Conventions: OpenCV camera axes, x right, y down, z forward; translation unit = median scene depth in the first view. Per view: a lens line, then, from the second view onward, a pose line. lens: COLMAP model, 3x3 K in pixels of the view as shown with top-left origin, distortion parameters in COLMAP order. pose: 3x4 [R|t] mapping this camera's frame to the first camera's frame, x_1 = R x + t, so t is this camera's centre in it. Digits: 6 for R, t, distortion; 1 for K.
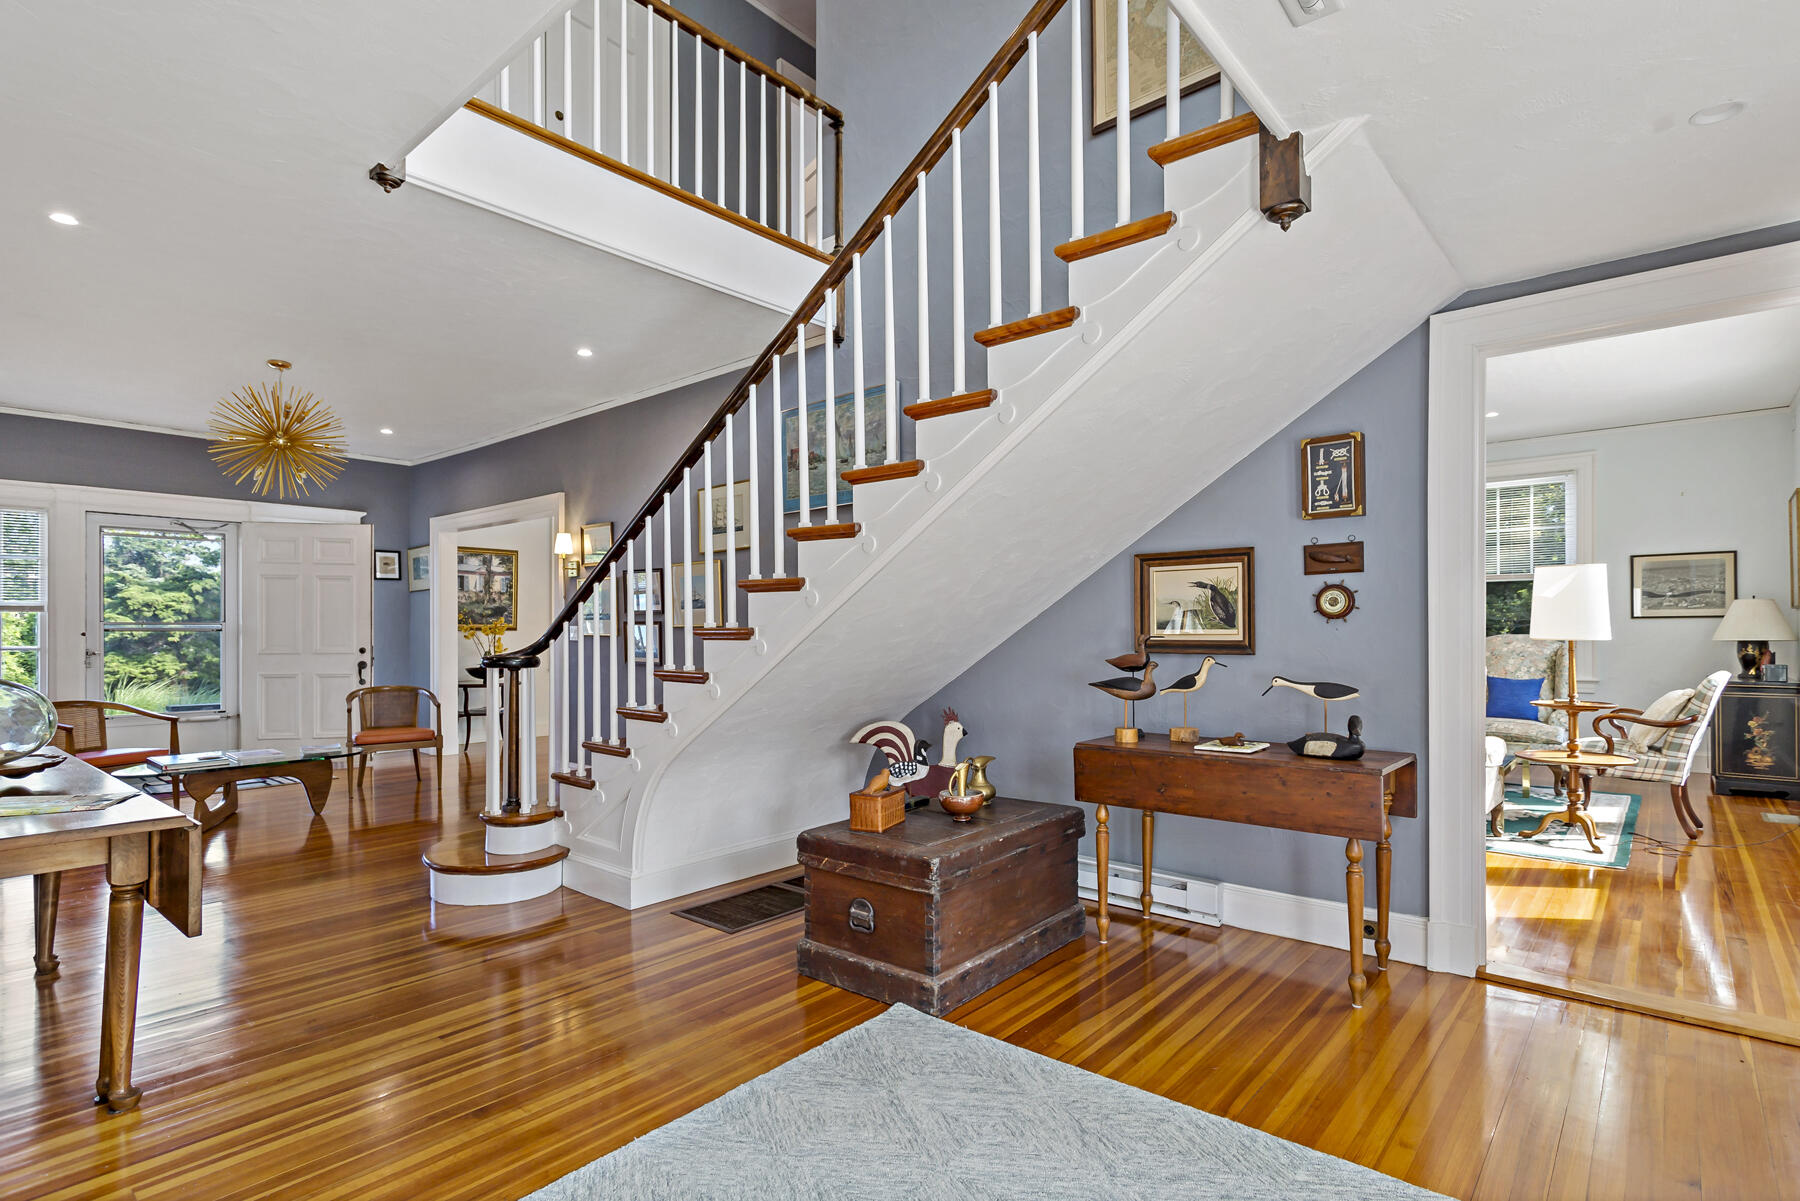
lens RADIAL K [[901.9, 0, 900.0], [0, 901.9, 600.5], [0, 0, 1]] dist [-0.018696, 0.012648]
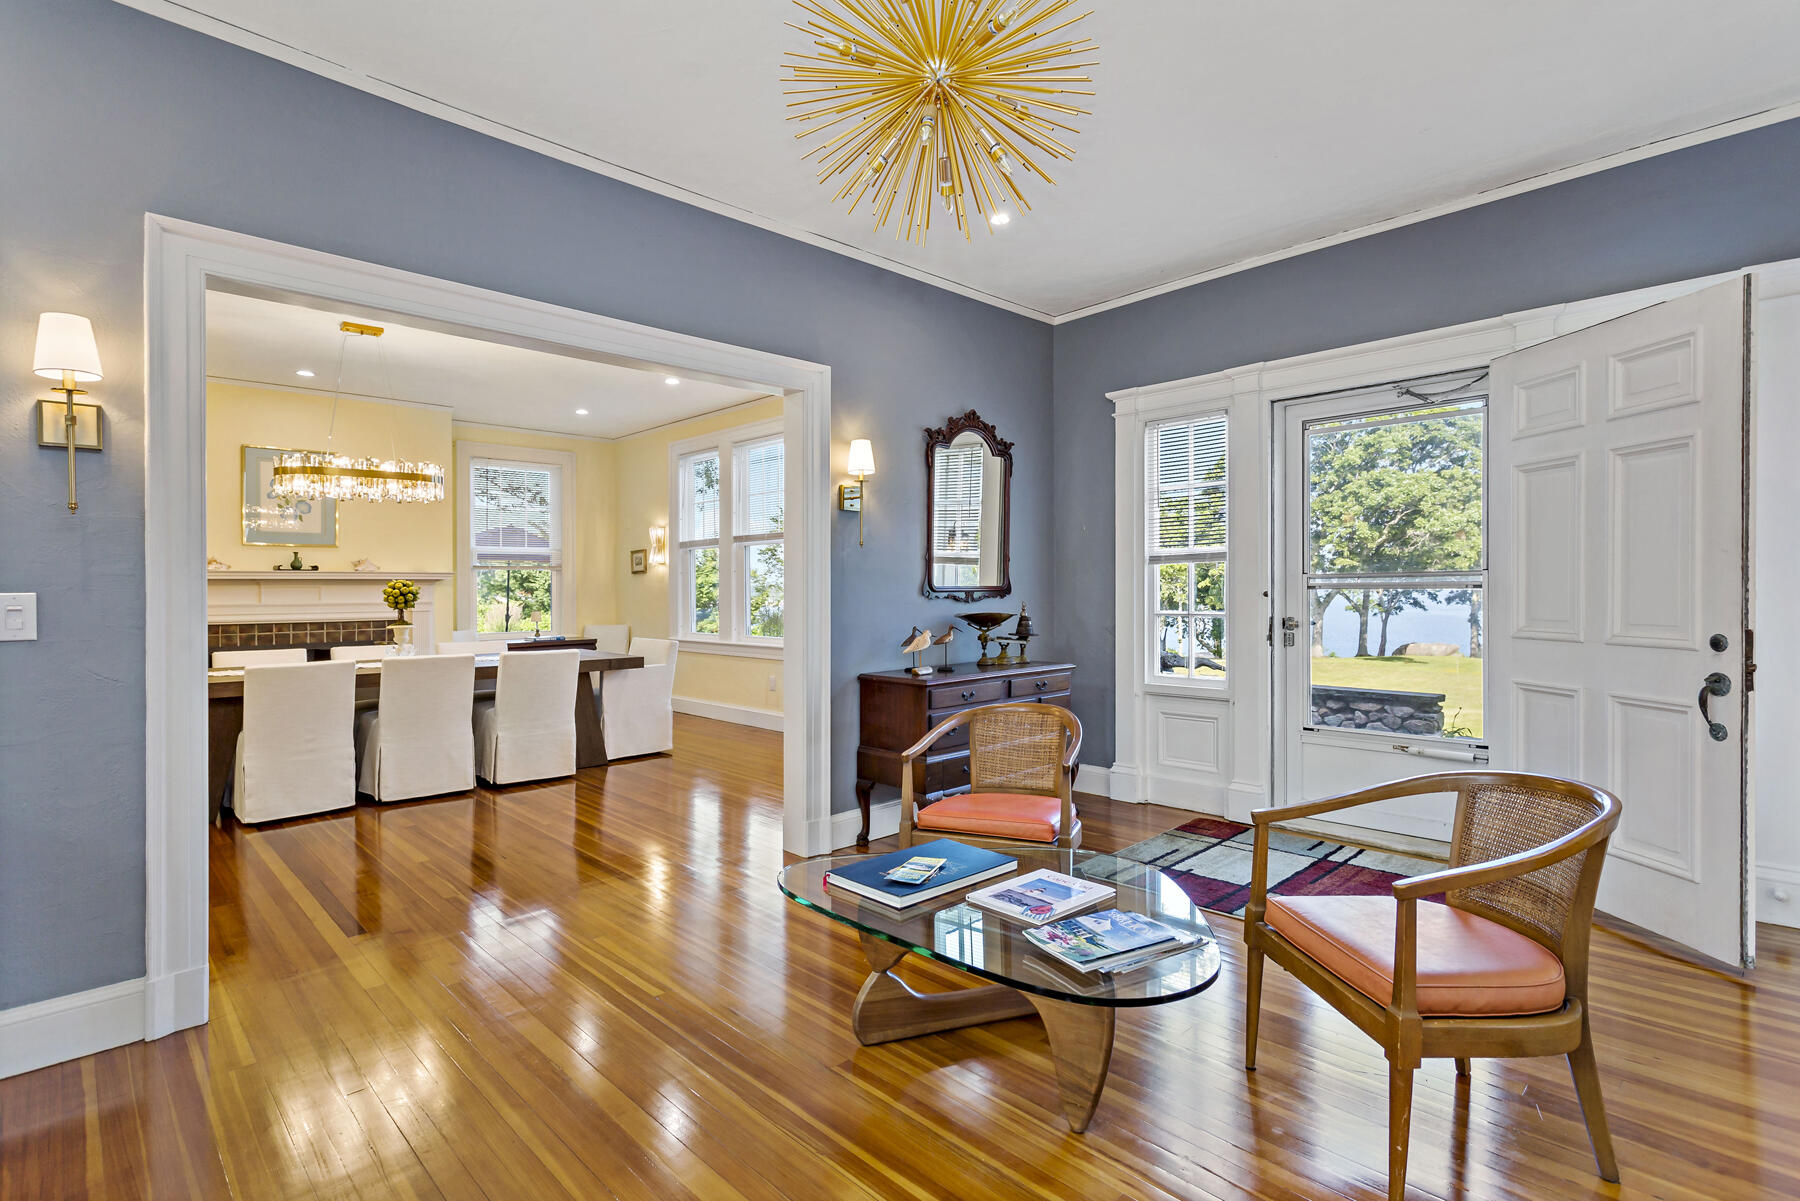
lens RADIAL K [[901.9, 0, 900.0], [0, 901.9, 600.5], [0, 0, 1]] dist [-0.018696, 0.012648]
pose [[-0.114459, 0.007504, -0.993400, -0.221292], [0.034142, 0.999410, 0.003615, 0.027800], [0.992841, -0.033503, -0.114648, 0.736020]]
